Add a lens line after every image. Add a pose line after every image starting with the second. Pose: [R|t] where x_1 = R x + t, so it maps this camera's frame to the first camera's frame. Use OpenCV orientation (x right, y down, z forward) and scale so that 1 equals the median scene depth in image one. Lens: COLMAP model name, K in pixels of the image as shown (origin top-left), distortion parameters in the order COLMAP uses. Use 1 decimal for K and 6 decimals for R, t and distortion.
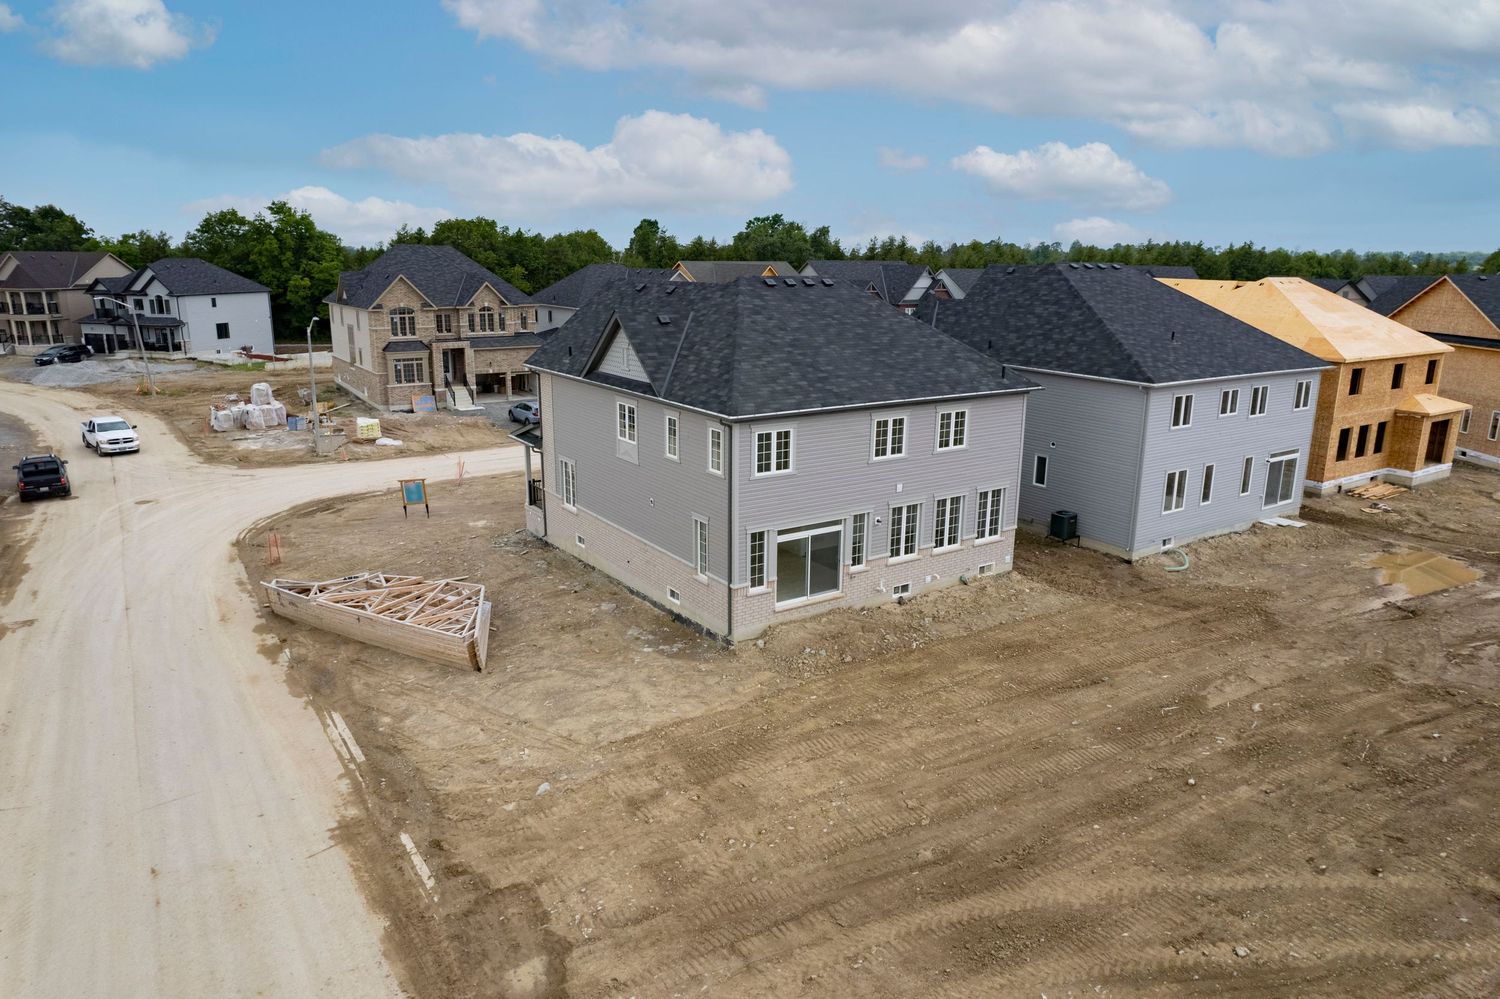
lens RADIAL K [[969.5, 0, 750.0], [0, 969.5, 499.5], [0, 0, 1]] dist [-0.081607, 0.075785]
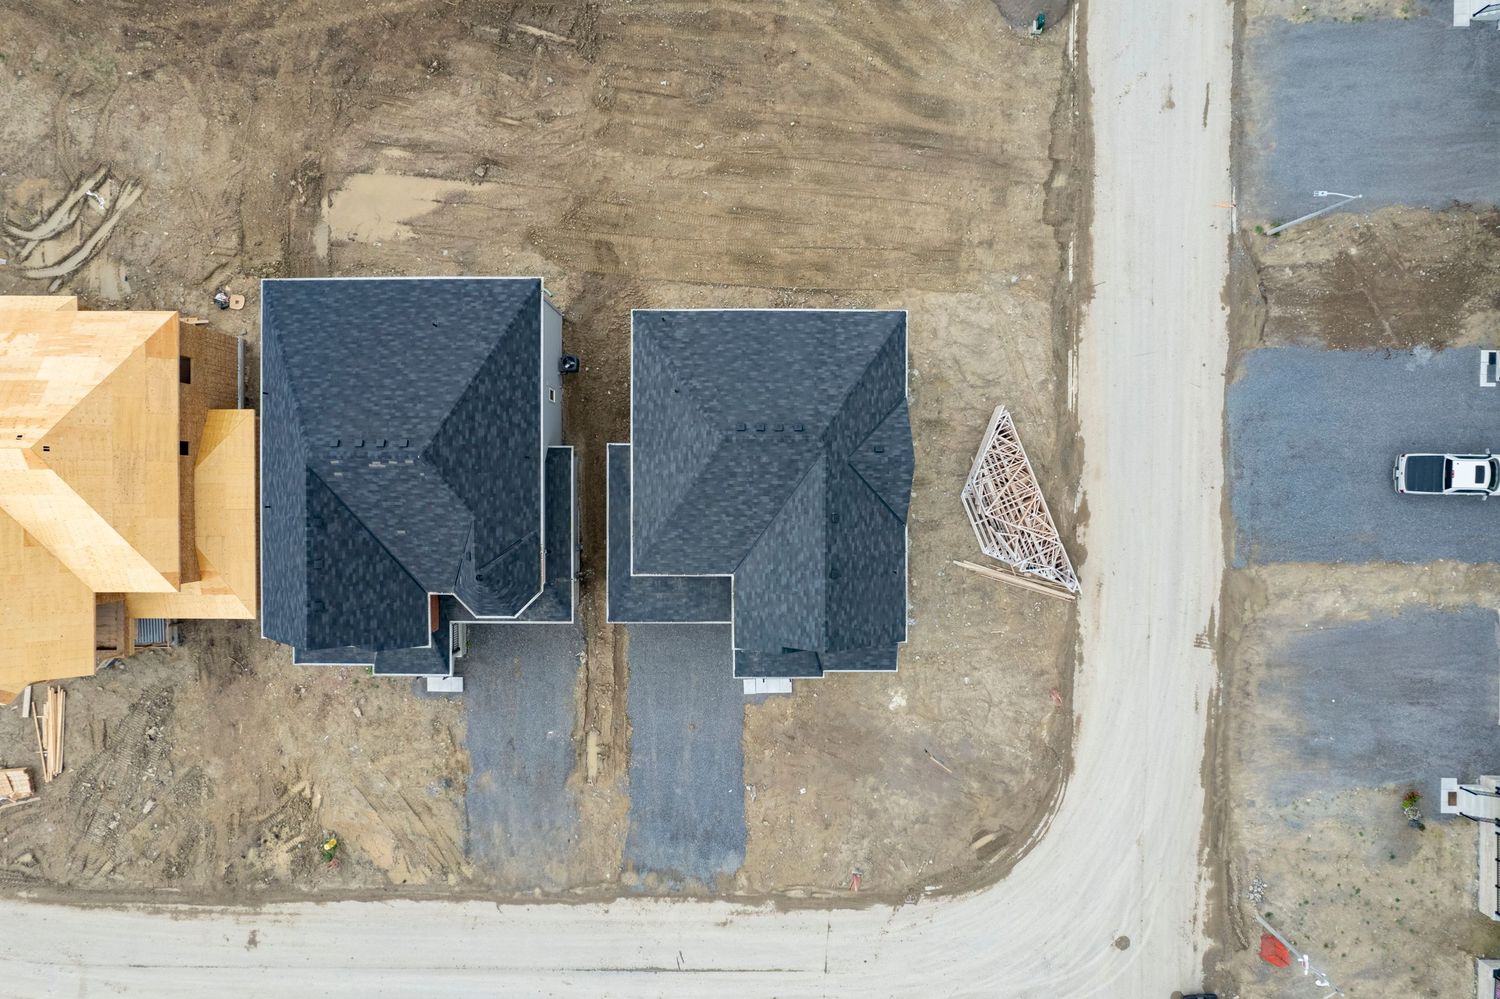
lens RADIAL K [[947.1, 0, 750.9], [0, 947.1, 501.9], [0, 0, 1]] dist [-0.058715, 0.029104]
pose [[-0.830230, -0.557252, -0.013751, 0.038155], [0.131941, -0.220423, 0.966439, -1.562541], [-0.541581, 0.800552, 0.256526, 0.859819]]
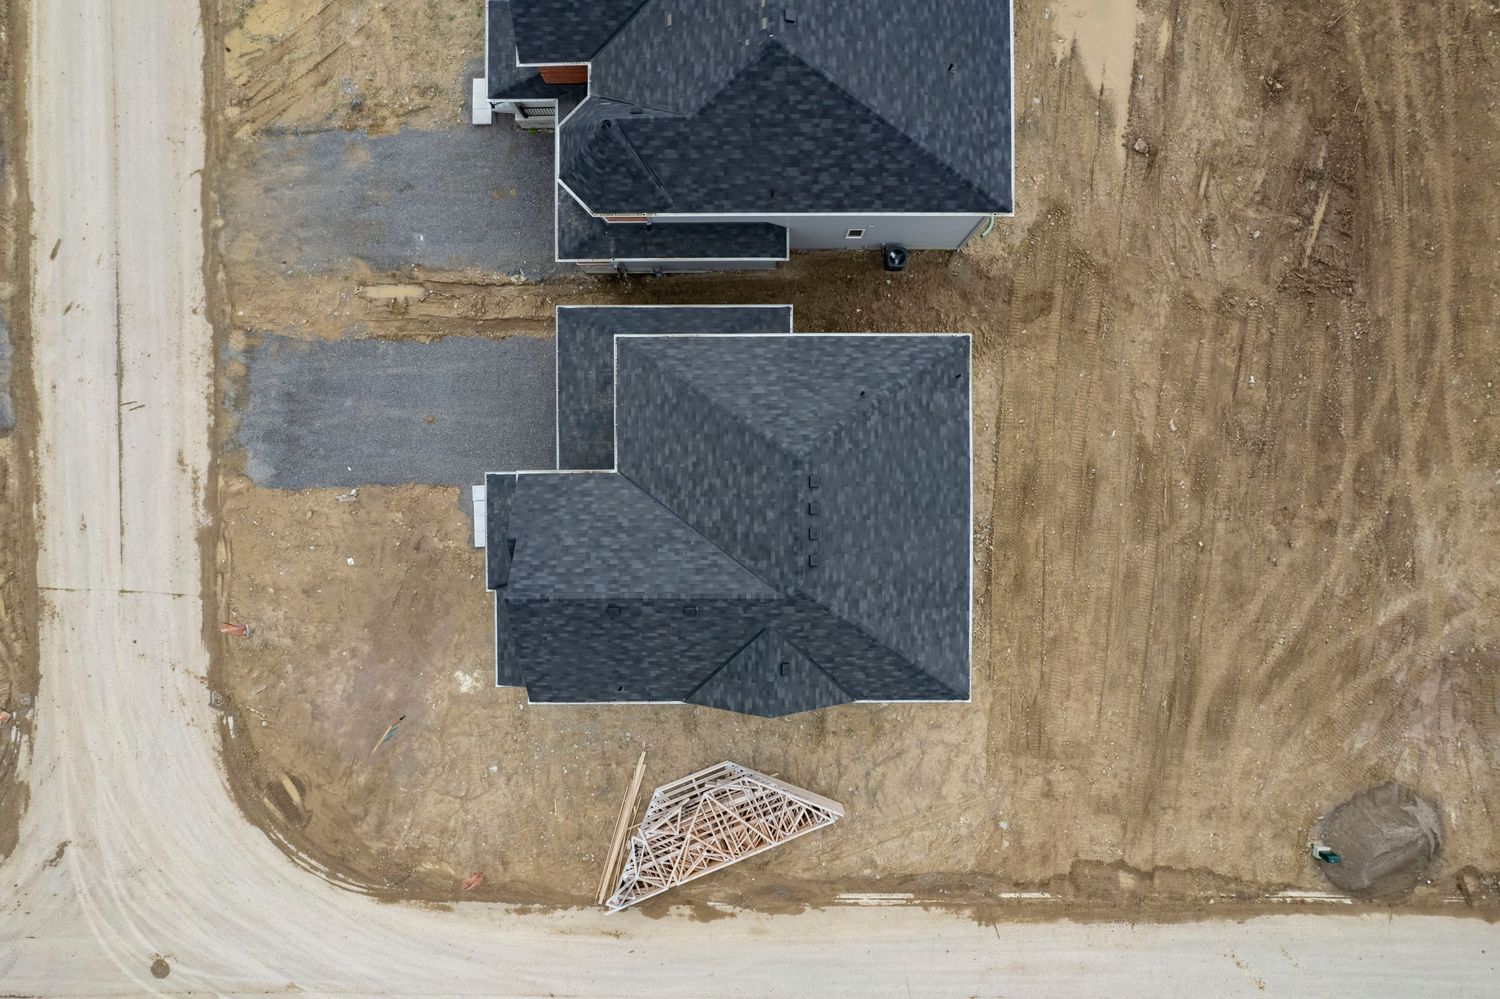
lens RADIAL K [[960.8, 0, 752.0], [0, 960.8, 501.7], [0, 0, 1]] dist [-0.084241, 0.077300]
pose [[0.553143, -0.832811, -0.021428, 0.059117], [0.208848, 0.113722, 0.971313, -1.213902], [-0.806484, -0.541750, 0.236835, 0.933801]]
